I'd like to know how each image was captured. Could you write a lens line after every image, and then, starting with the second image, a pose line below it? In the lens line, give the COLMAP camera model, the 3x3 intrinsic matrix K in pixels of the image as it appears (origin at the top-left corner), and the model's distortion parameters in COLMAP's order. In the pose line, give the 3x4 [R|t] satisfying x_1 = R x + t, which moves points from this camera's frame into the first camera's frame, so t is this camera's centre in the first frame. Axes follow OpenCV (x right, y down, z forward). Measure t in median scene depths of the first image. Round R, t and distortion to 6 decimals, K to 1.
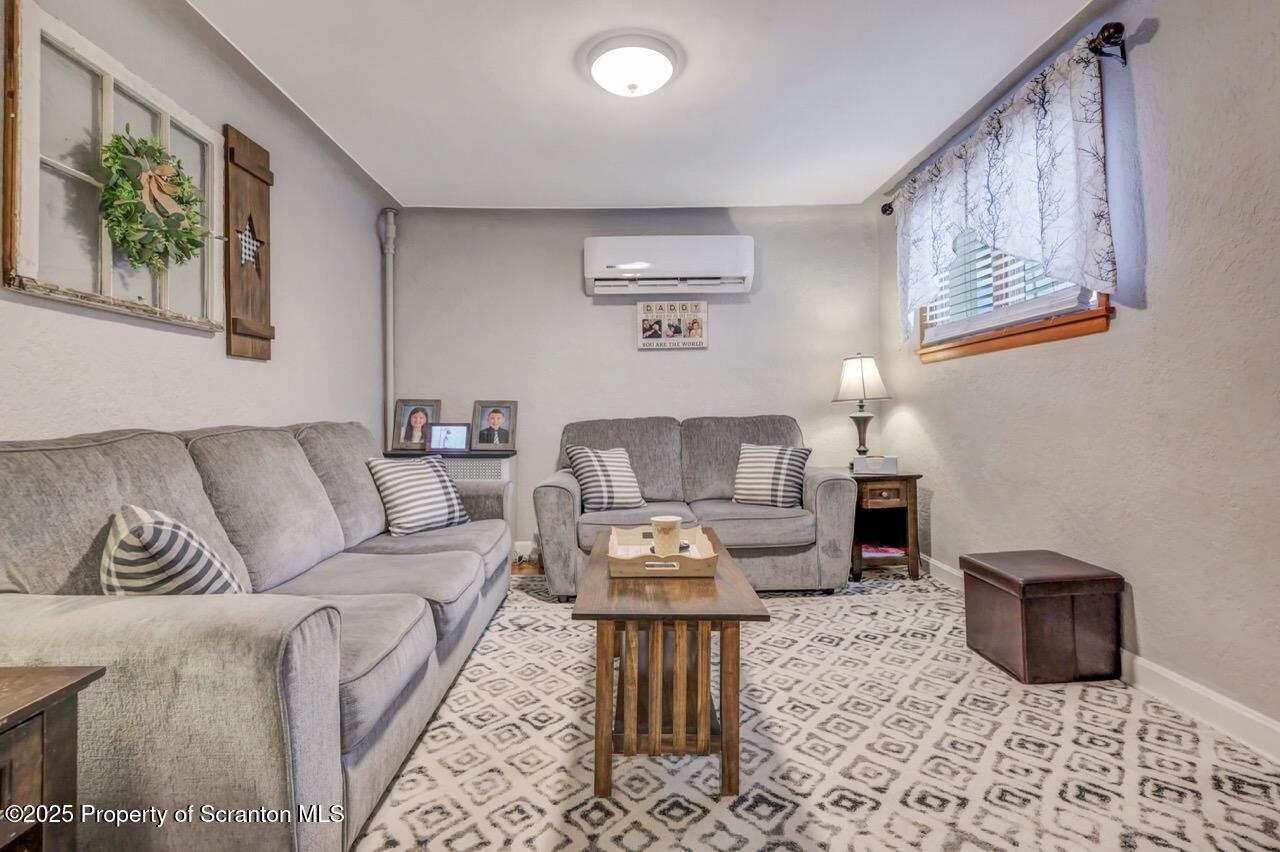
lens RADIAL K [[606.3, 0, 640.0], [0, 606.3, 426.0], [0, 0, 1]] dist [-0.000872, -0.000611]
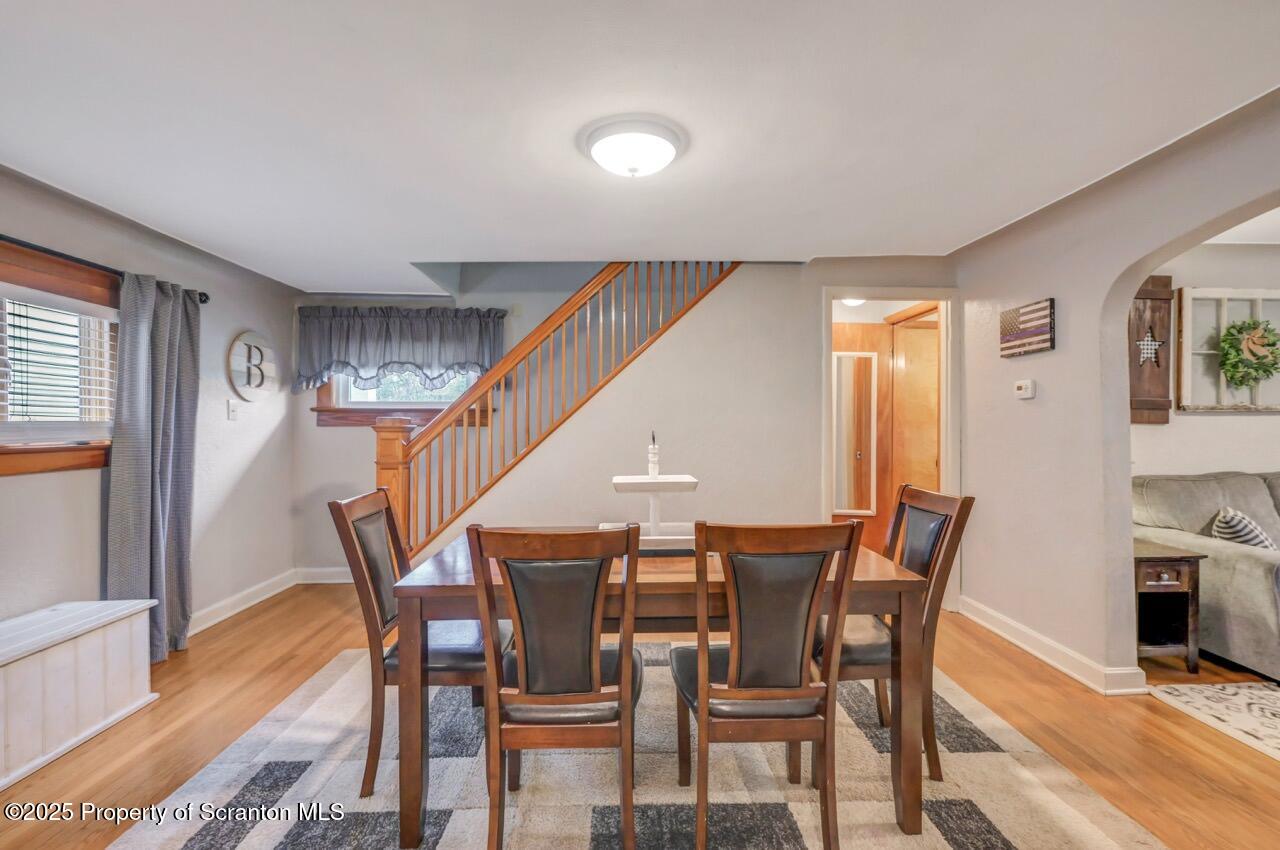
lens RADIAL K [[574.1, 0, 642.4], [0, 574.1, 411.2], [0, 0, 1]] dist [-0.001043, -0.000579]
pose [[0.017880, -0.007554, -0.999812, 1.226992], [-0.011381, 0.999905, -0.007758, -0.180411], [0.999775, 0.011517, 0.017792, -1.201306]]
